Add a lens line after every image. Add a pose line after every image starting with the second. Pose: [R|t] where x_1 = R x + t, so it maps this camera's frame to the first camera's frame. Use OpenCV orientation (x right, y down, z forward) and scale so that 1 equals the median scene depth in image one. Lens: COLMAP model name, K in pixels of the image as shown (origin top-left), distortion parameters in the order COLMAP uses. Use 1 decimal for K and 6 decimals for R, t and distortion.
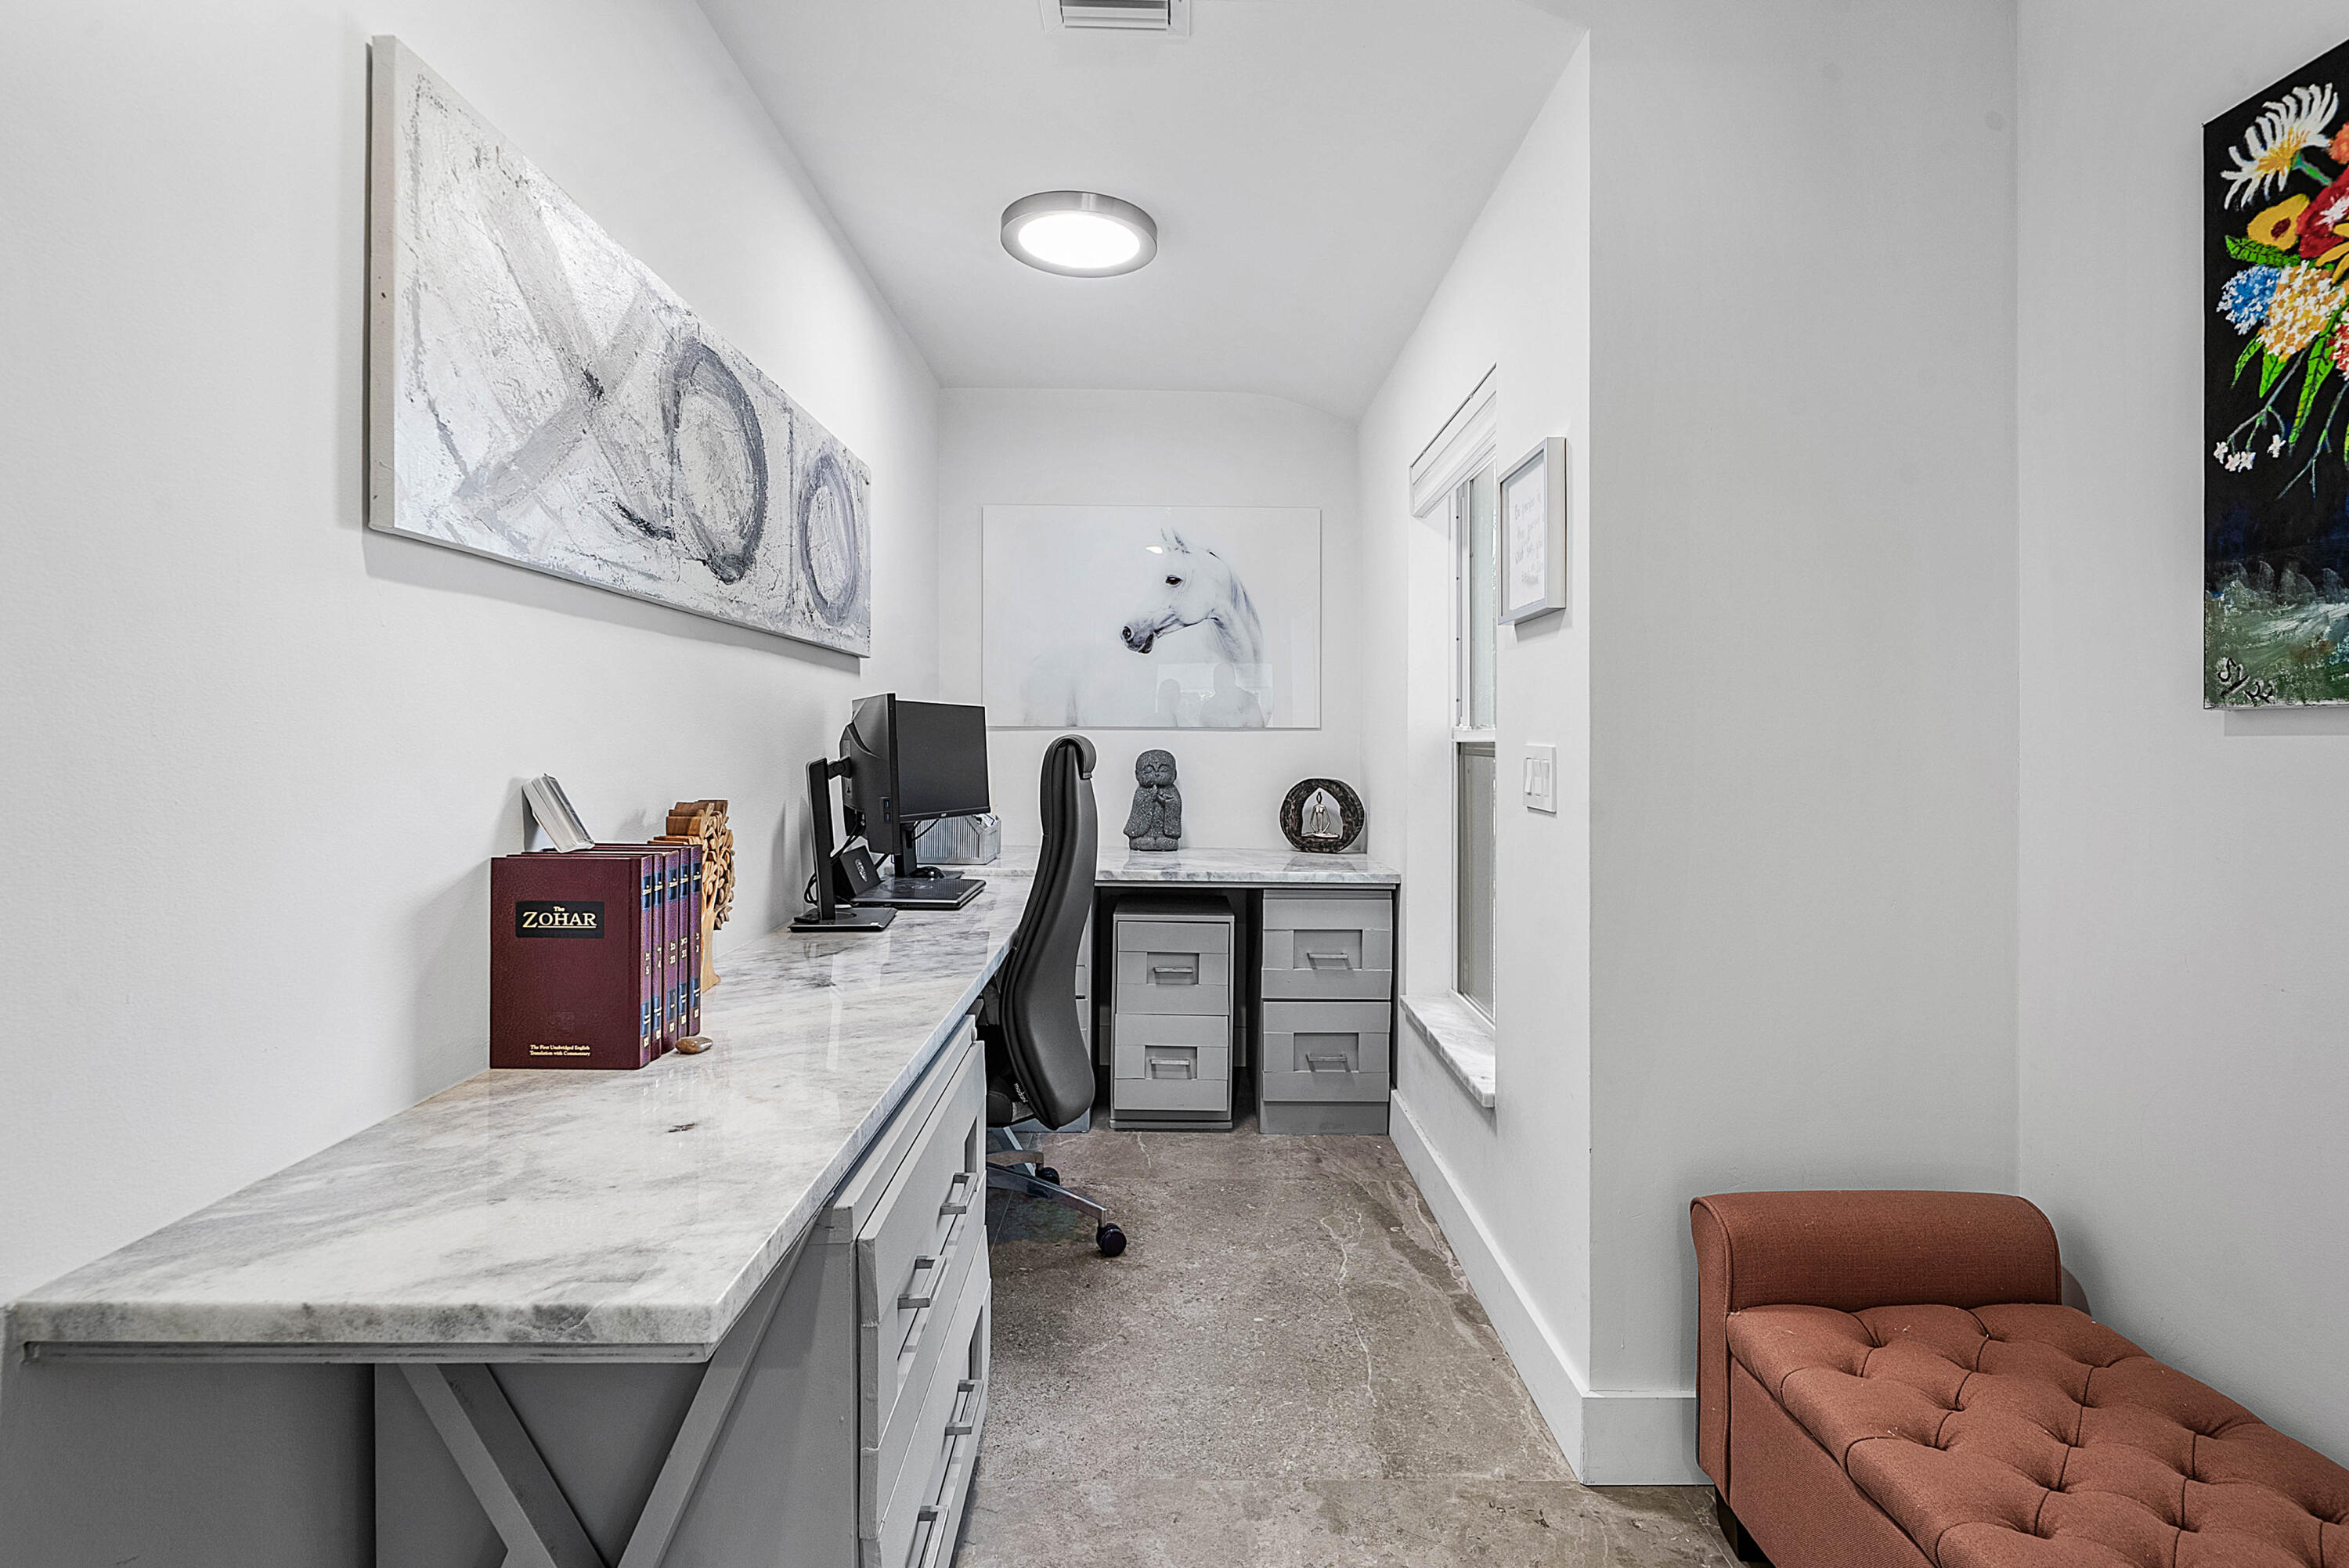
lens RADIAL K [[1092.2, 0, 1169.9], [0, 1092.2, 738.2], [0, 0, 1]] dist [0.006726, -0.001031]
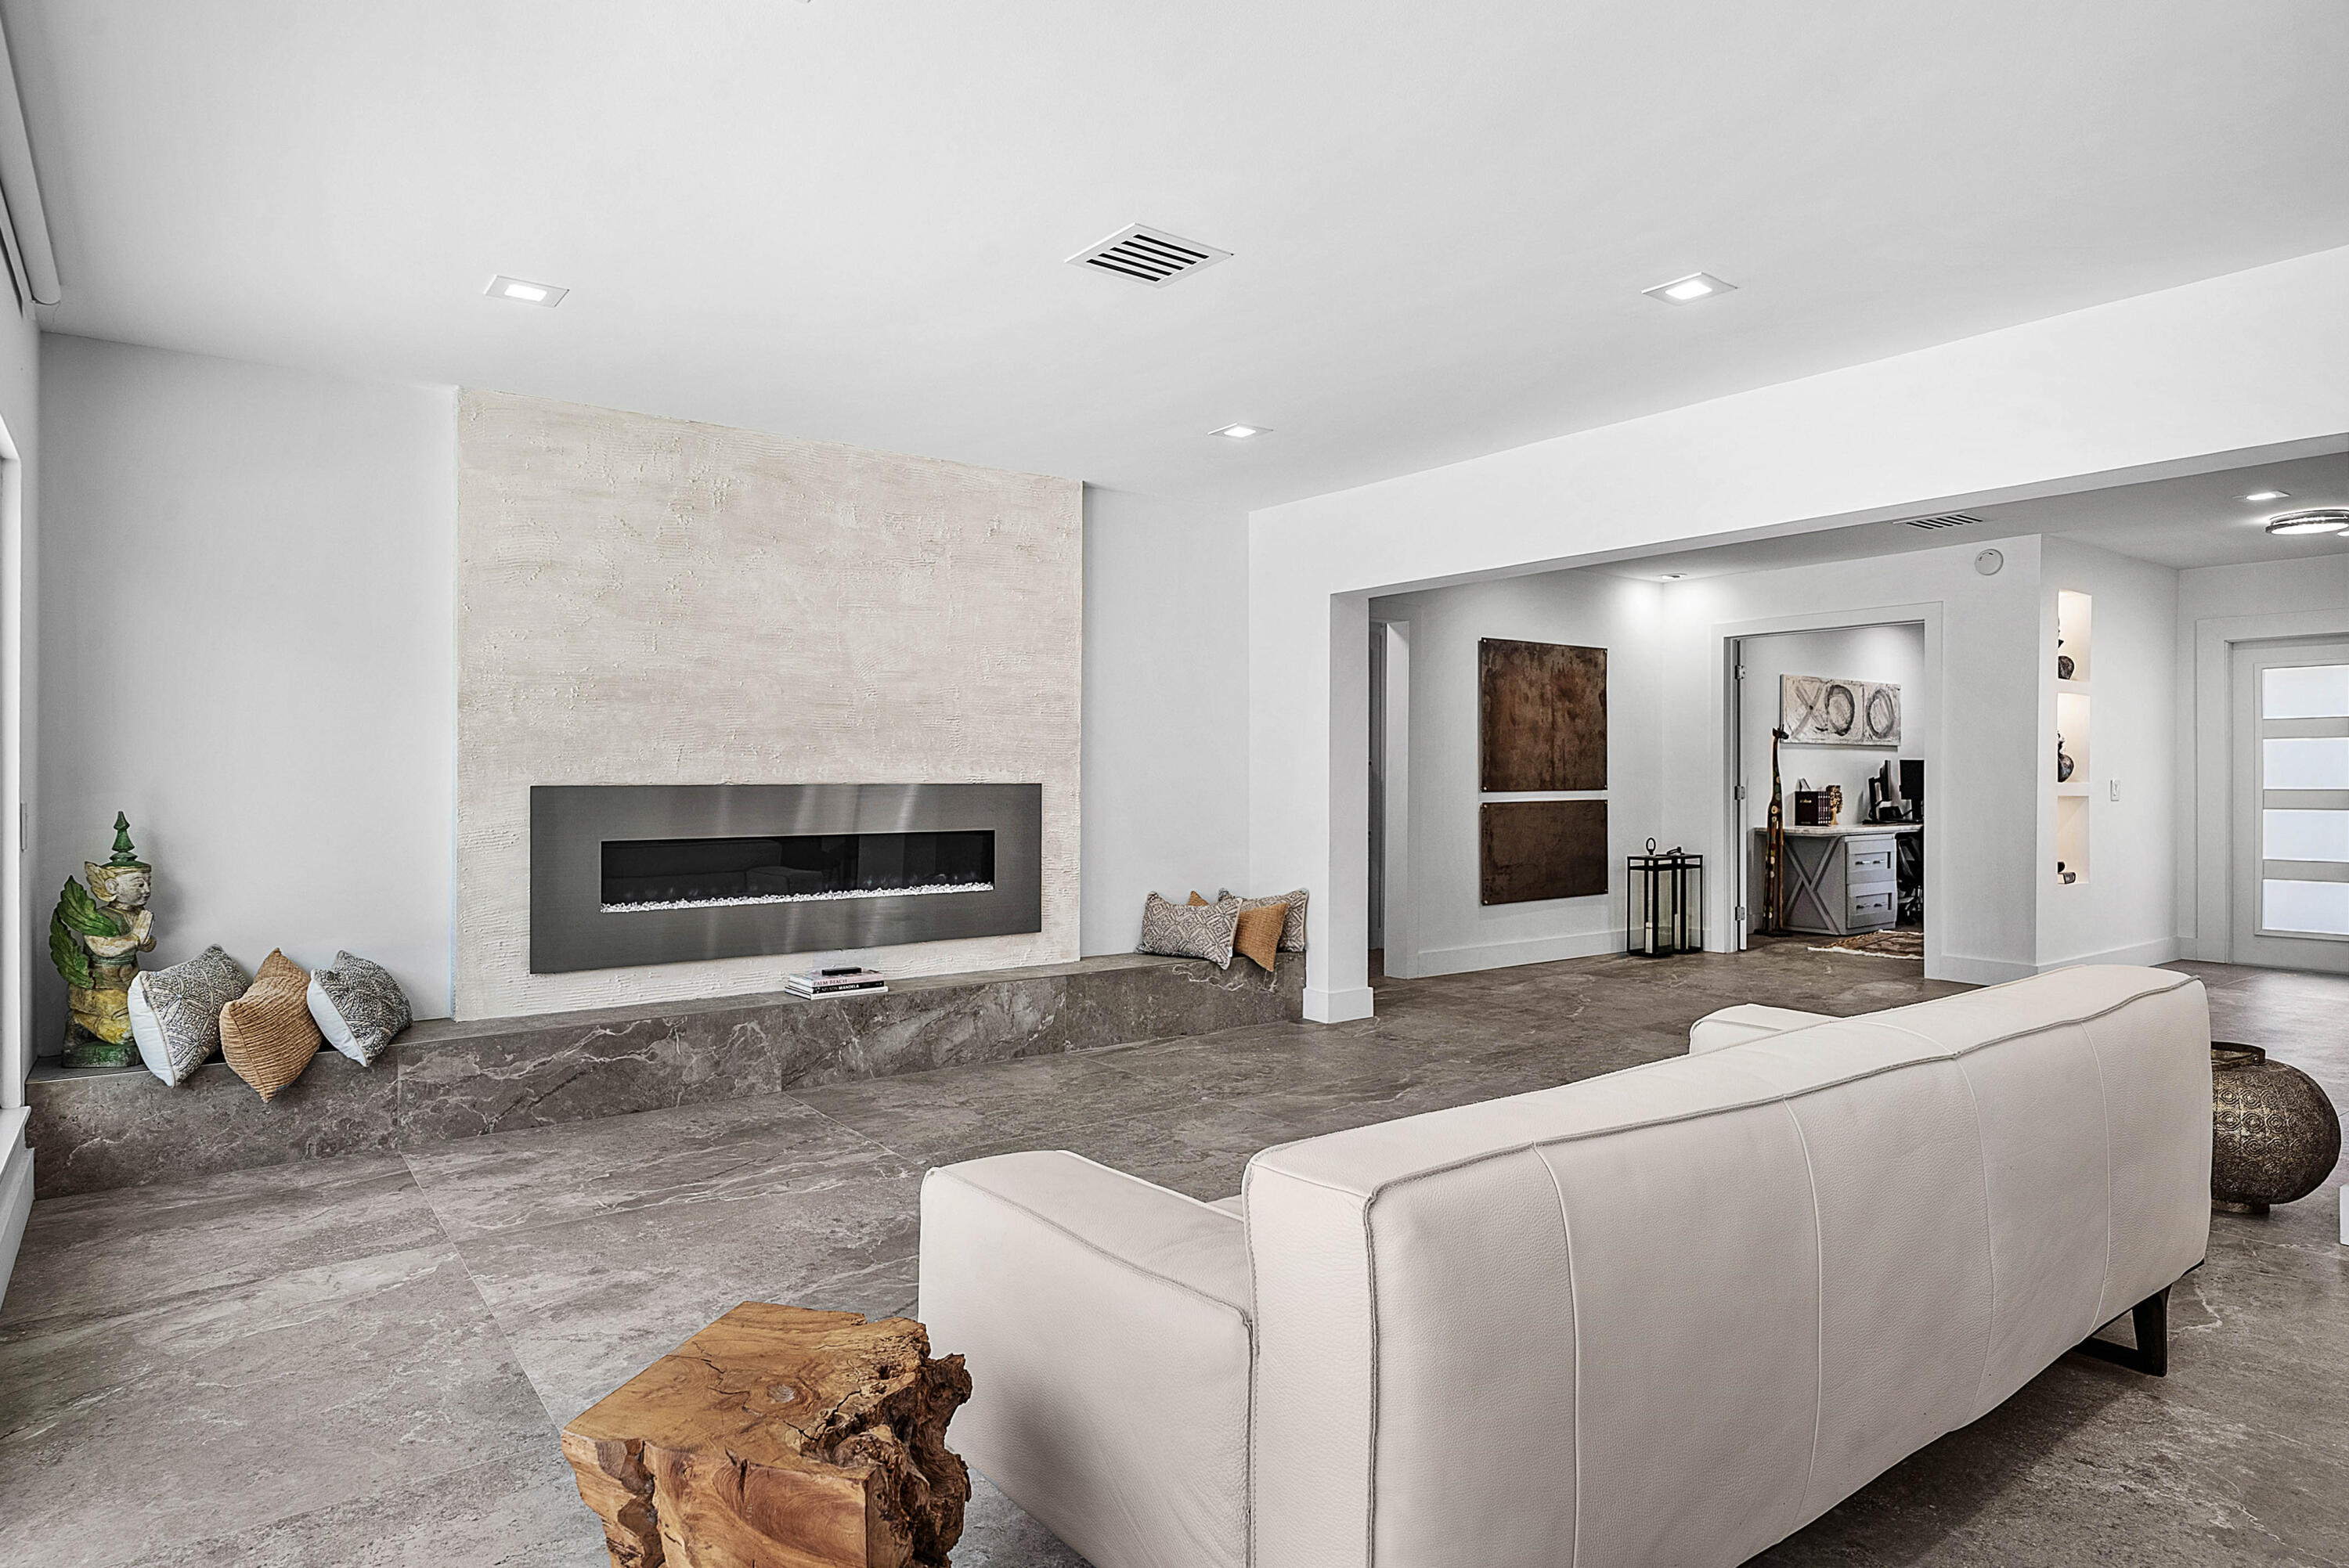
lens RADIAL K [[1355.4, 0, 1185.3], [0, 1355.4, 763.8], [0, 0, 1]] dist [0.003928, 0.000195]
pose [[0.602363, -0.009517, -0.798165, 2.240202], [-0.000846, 0.999921, -0.012561, 0.036405], [0.798222, 0.008241, 0.602307, -4.170037]]
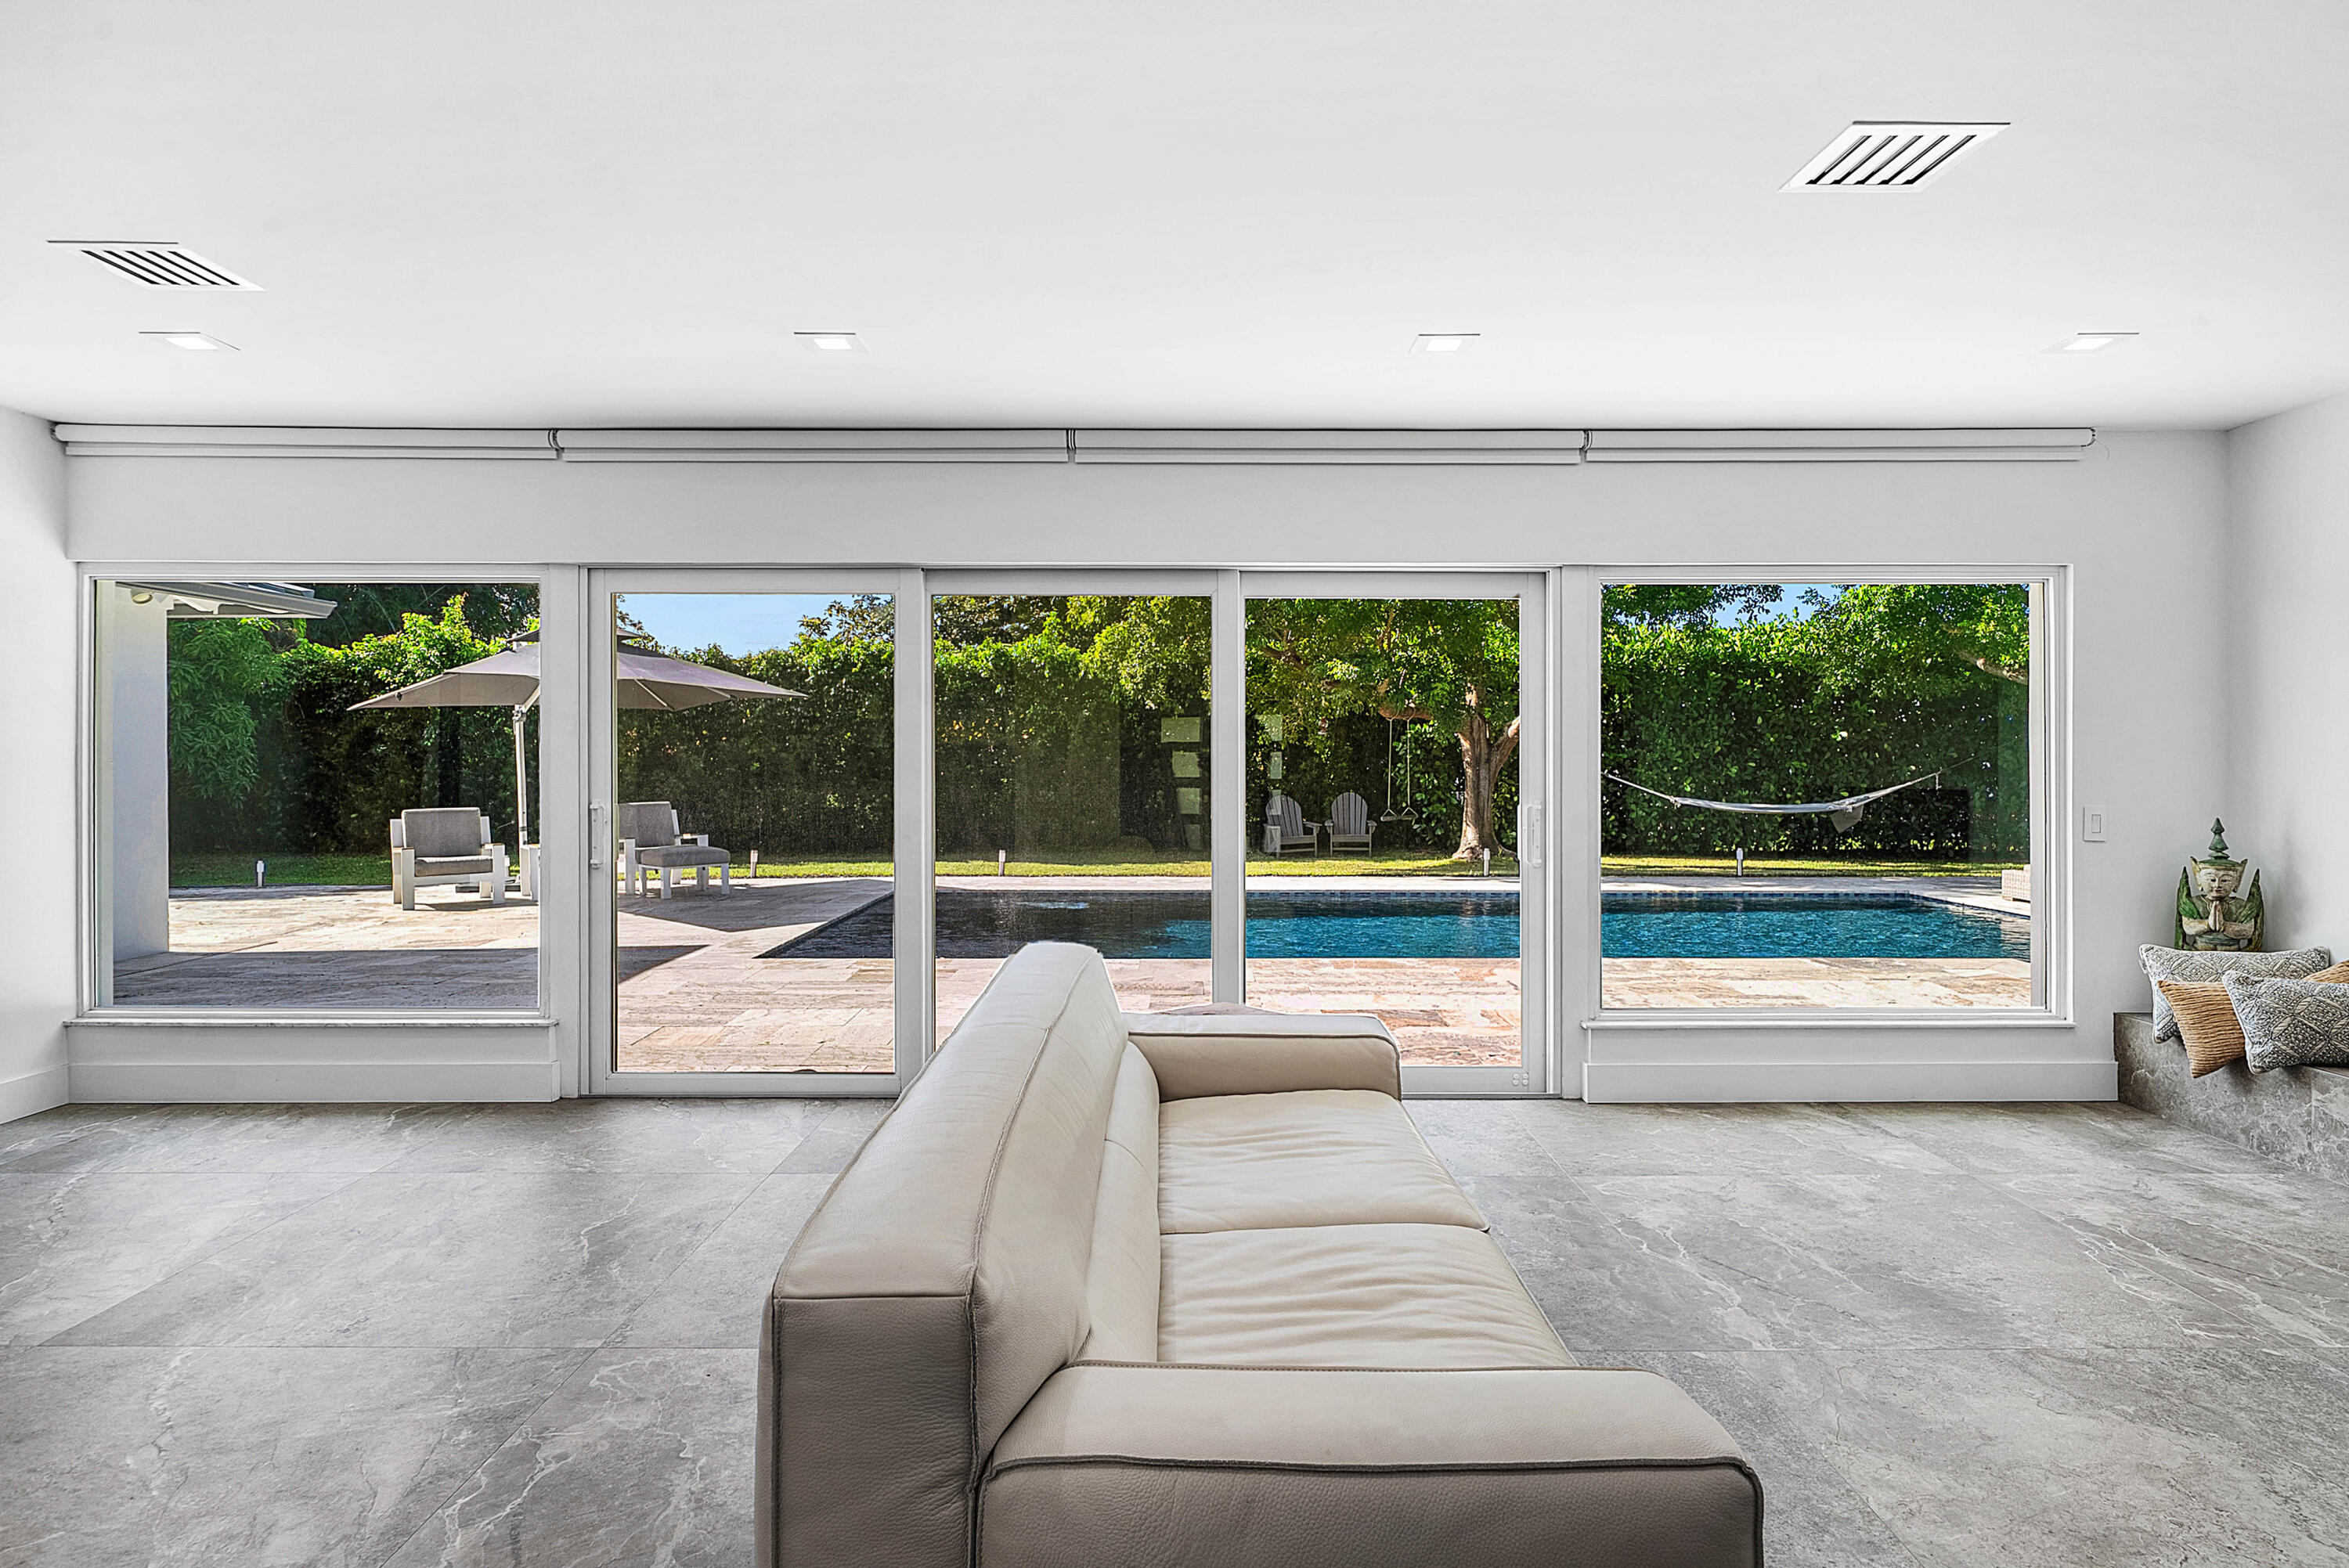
lens RADIAL K [[1355.4, 0, 1198.0], [0, 1355.4, 763.5], [0, 0, 1]] dist [0.003928, 0.000195]
pose [[-0.999963, -0.003579, -0.007813, -0.212354], [-0.003643, 0.999959, 0.008272, -0.201316], [0.007783, 0.008300, -0.999935, 4.109619]]
